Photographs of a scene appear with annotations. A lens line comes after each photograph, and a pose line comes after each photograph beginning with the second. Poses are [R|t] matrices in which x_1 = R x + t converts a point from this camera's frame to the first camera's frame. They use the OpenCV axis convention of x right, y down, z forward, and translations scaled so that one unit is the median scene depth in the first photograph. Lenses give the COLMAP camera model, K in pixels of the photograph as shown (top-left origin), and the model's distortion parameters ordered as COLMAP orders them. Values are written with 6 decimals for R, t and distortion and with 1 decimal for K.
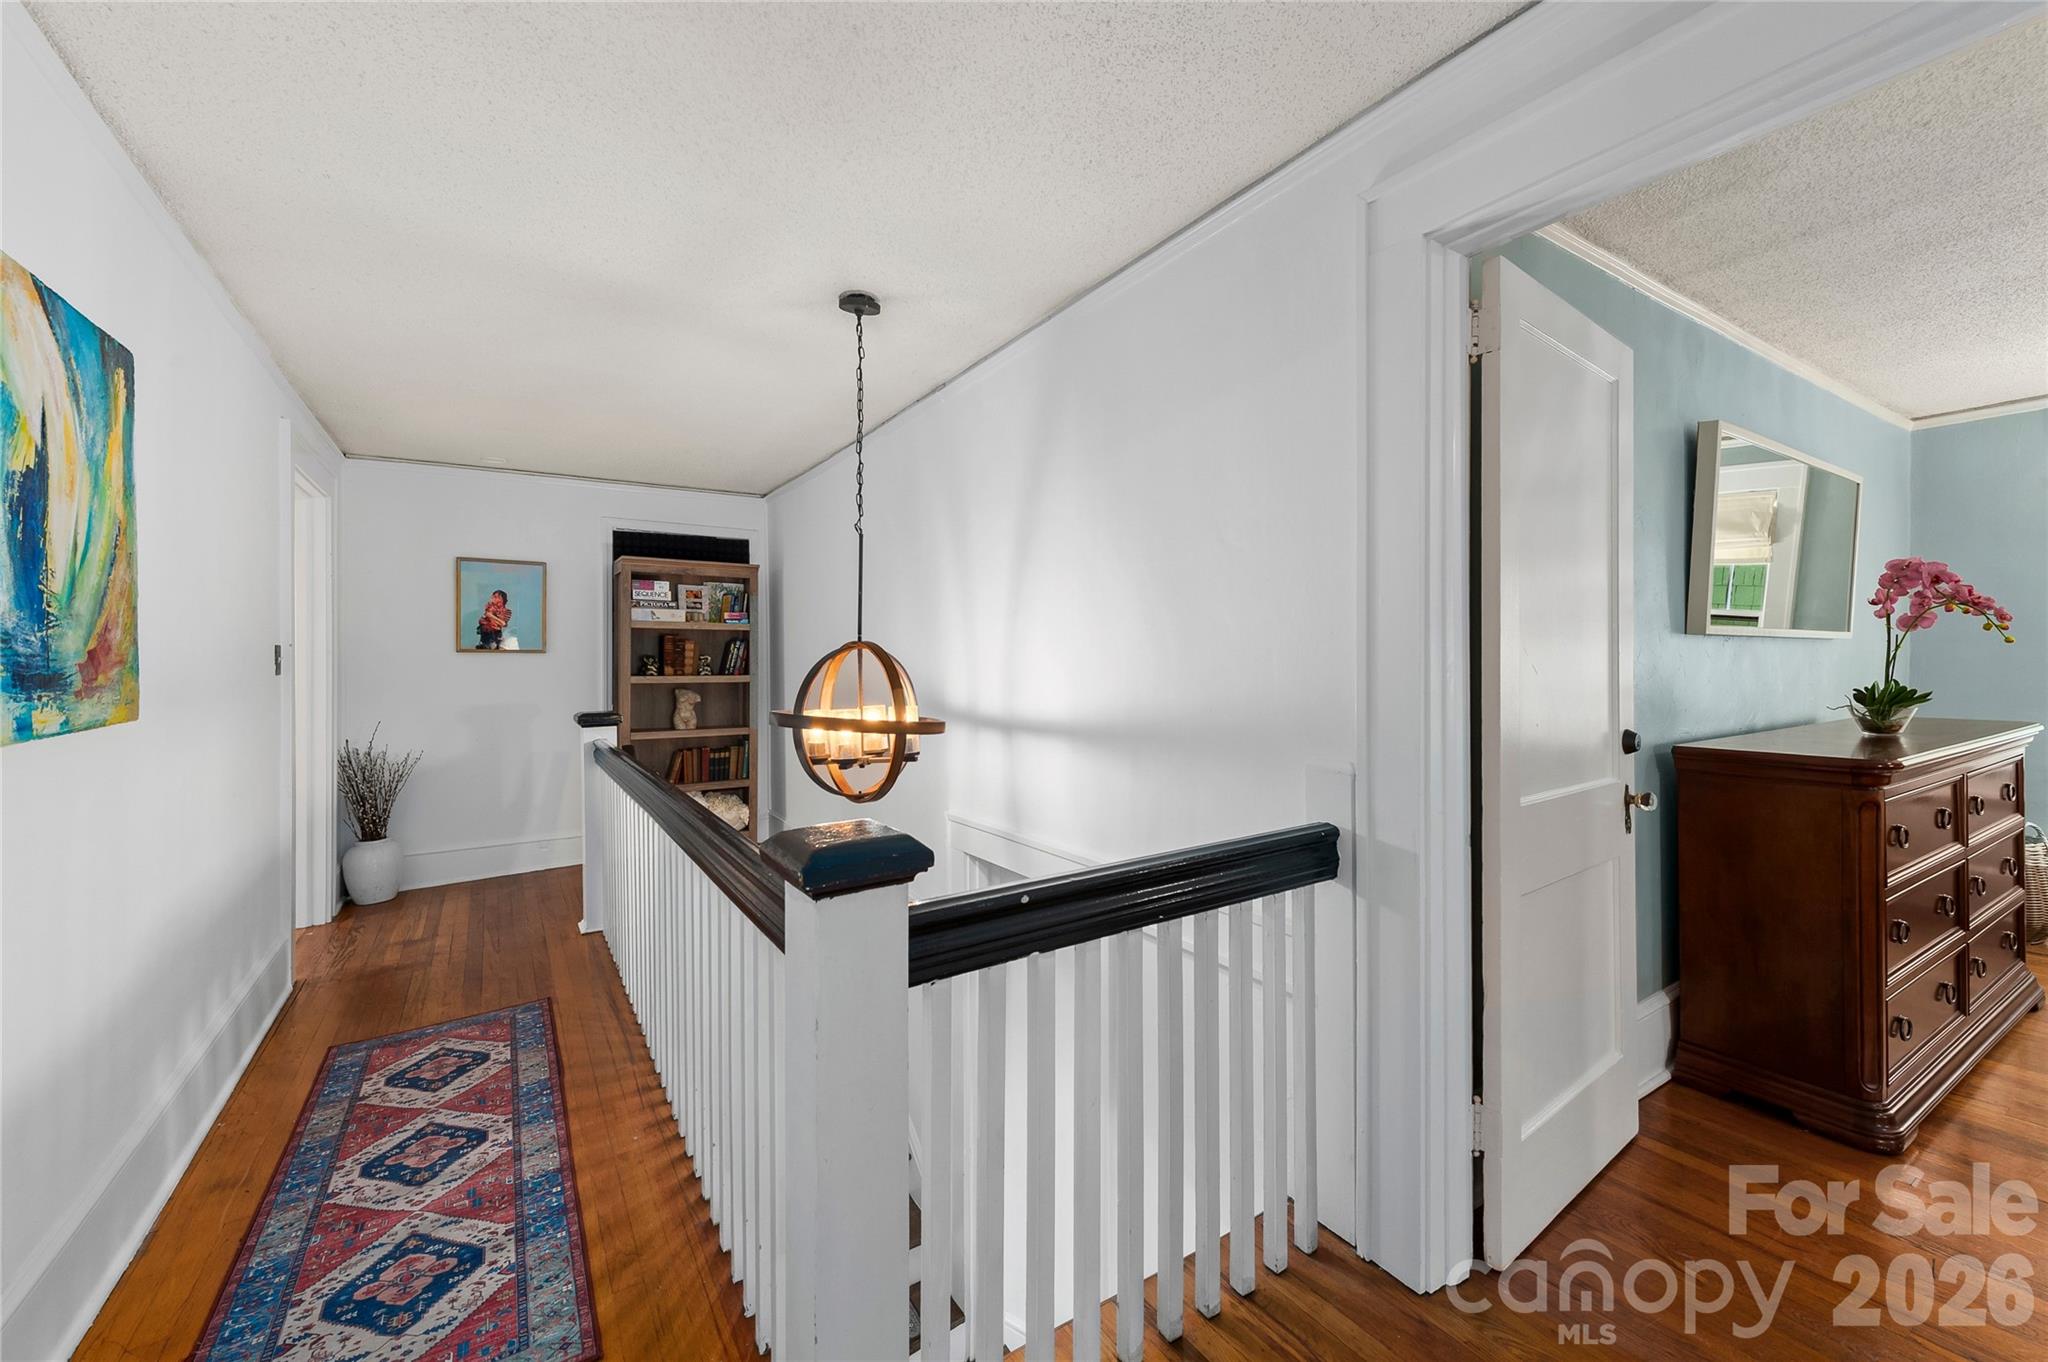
lens RADIAL K [[823.0, 0, 976.9], [0, 823.0, 666.4], [0, 0, 1]] dist [0.011076, -0.003054]
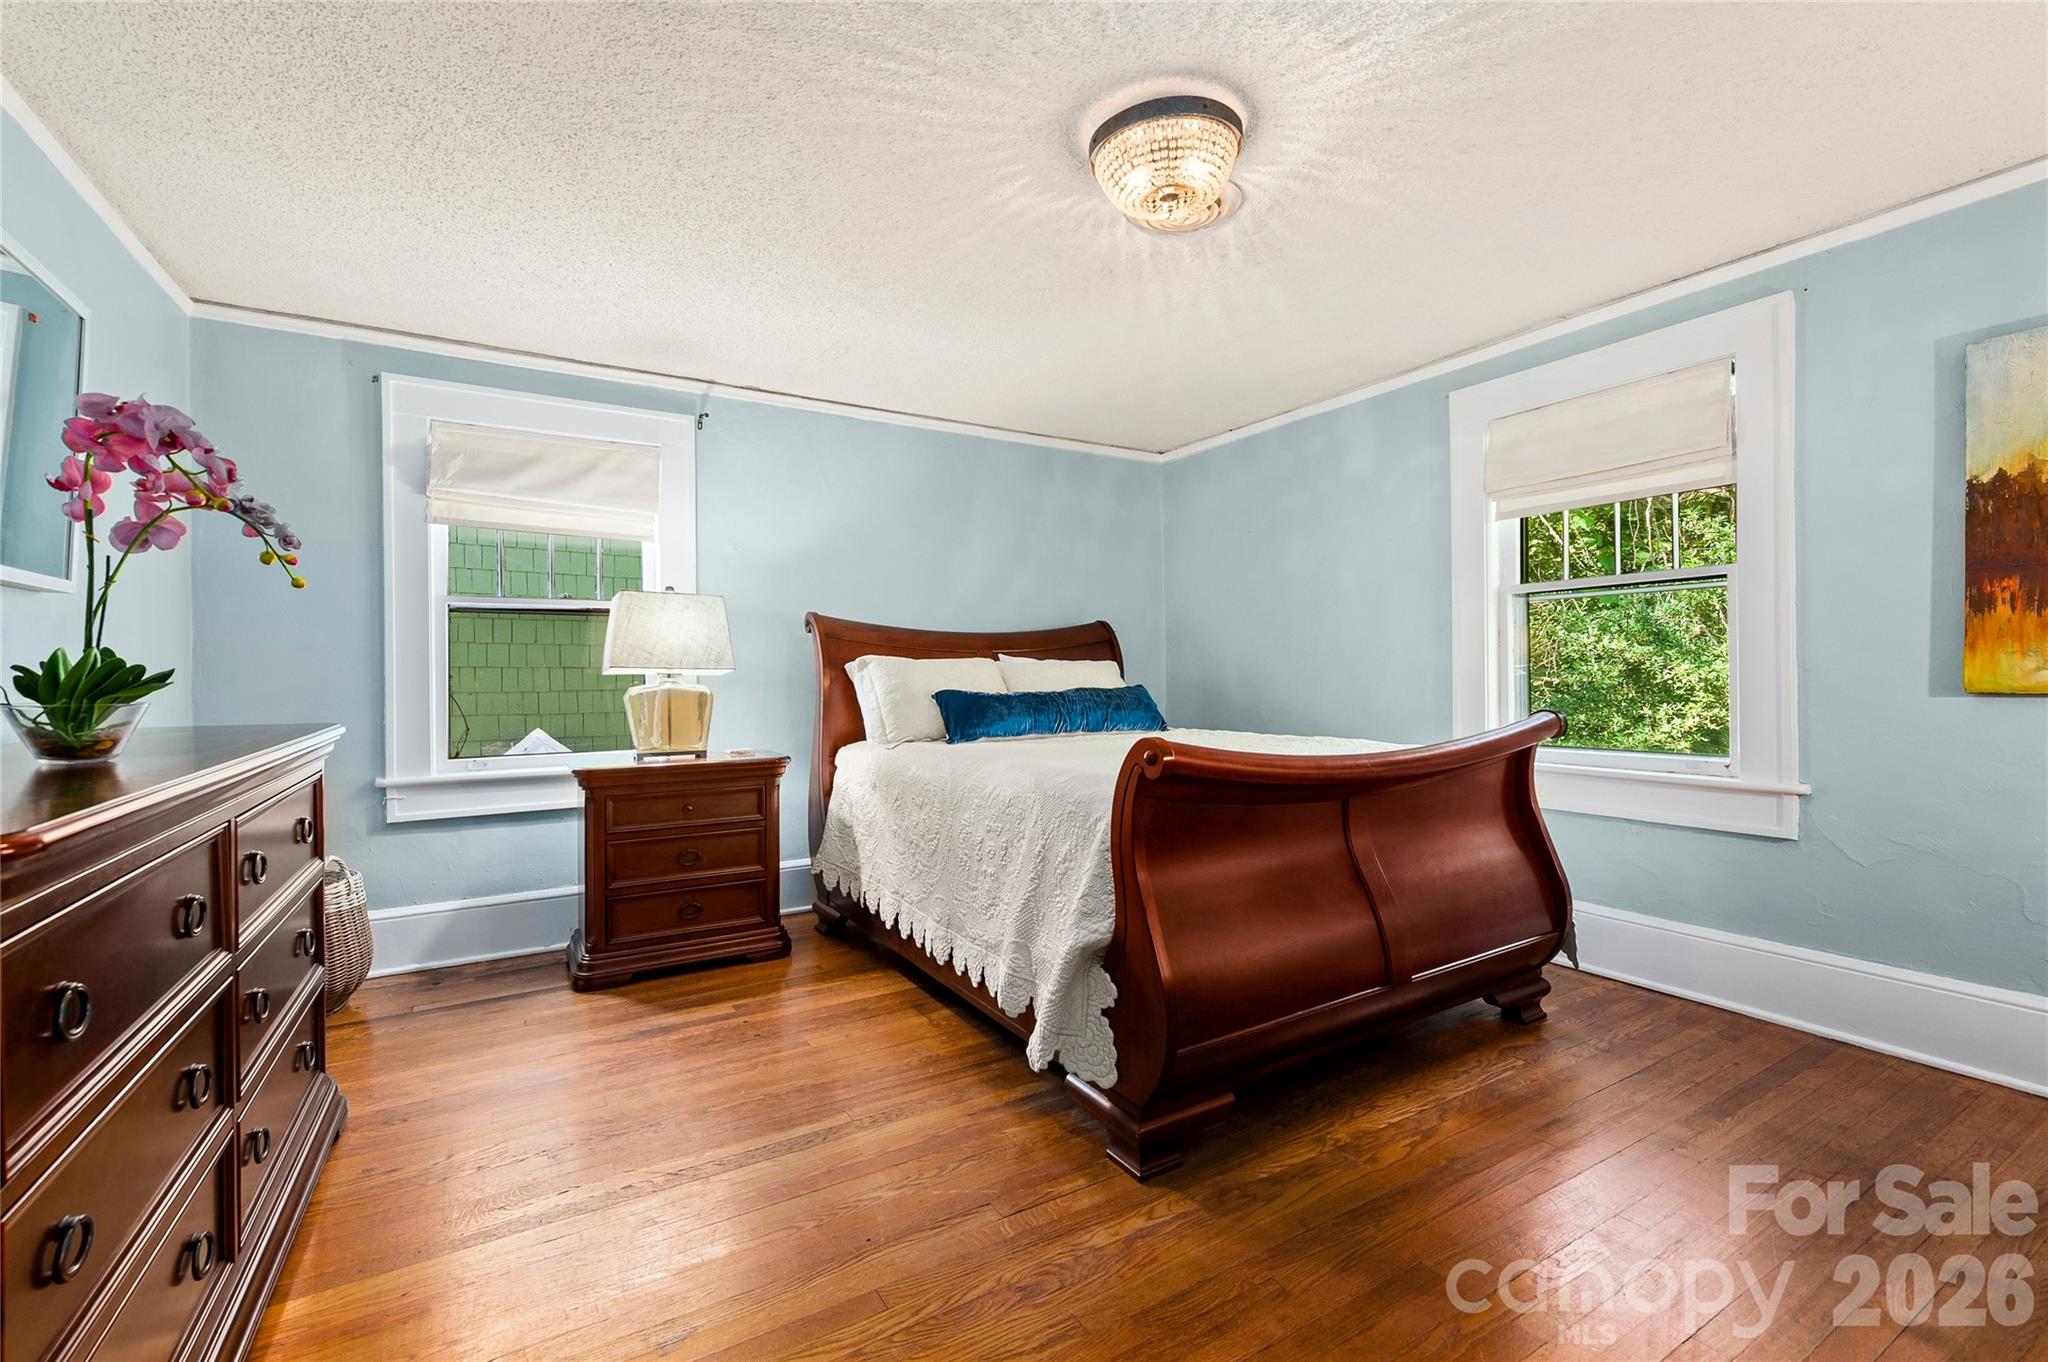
lens RADIAL K [[873.9, 0, 1030.0], [0, 873.9, 669.5], [0, 0, 1]] dist [0.016132, -0.002229]
pose [[0.003291, 0.010129, 0.999943, 0.586004], [0.016093, 0.999819, -0.010181, 0.043601], [-0.999865, 0.016126, 0.003127, 0.454203]]
